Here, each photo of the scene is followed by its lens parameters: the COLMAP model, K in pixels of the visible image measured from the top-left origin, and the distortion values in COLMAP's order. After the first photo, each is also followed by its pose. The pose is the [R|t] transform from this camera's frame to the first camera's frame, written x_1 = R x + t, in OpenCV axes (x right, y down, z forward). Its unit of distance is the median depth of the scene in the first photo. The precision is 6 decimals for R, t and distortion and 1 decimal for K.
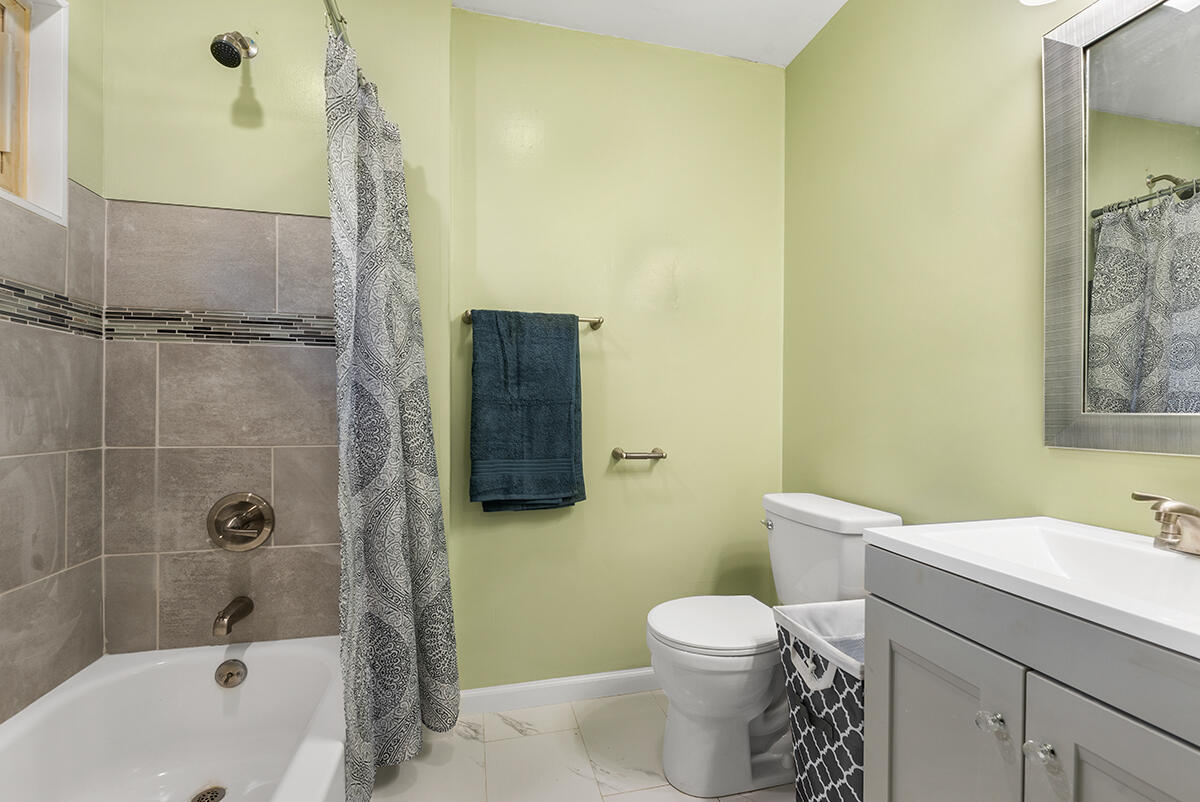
lens RADIAL K [[511.9, 0, 600.0], [0, 511.9, 401.0], [0, 0, 1]] dist [0.000352, 0.000046]
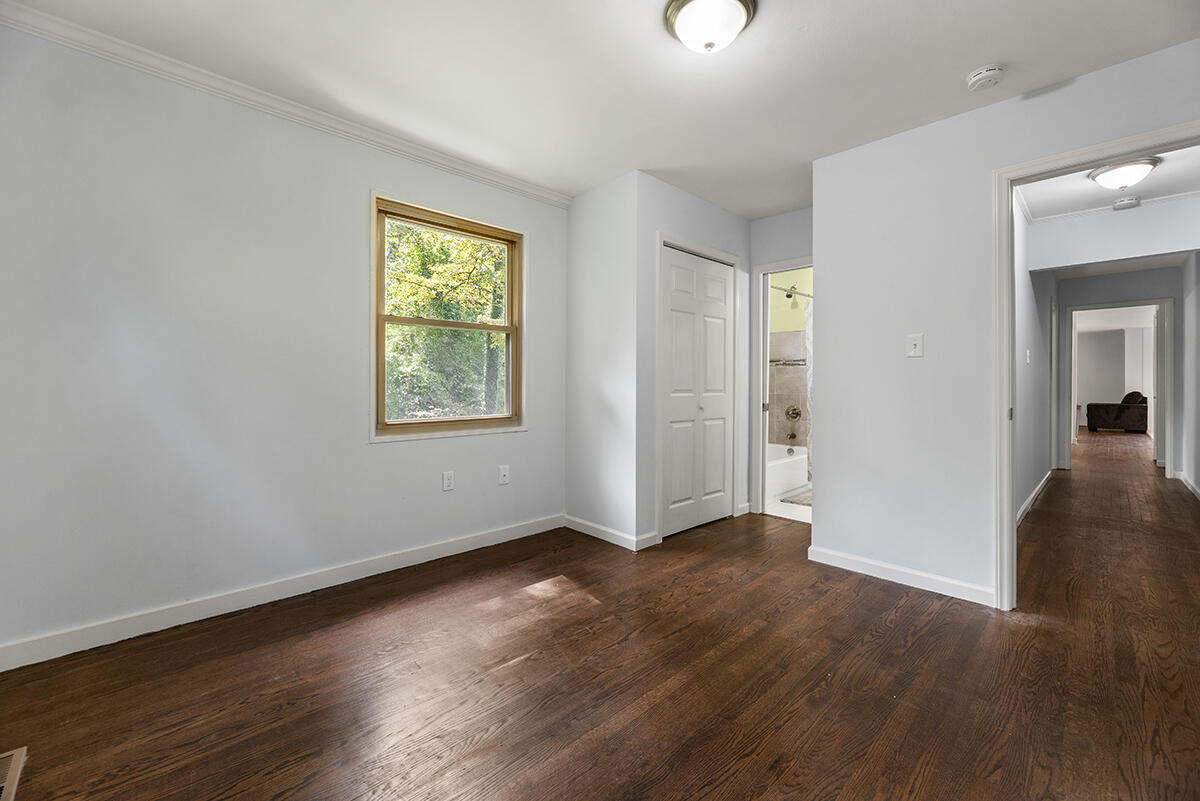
lens RADIAL K [[490.7, 0, 601.0], [0, 490.7, 397.8], [0, 0, 1]] dist [-0.002612, -0.000506]
pose [[0.500501, 0.012001, -0.865653, 1.747541], [0.003220, 0.999871, 0.015723, 0.059864], [0.865730, -0.010657, 0.500398, -2.067514]]
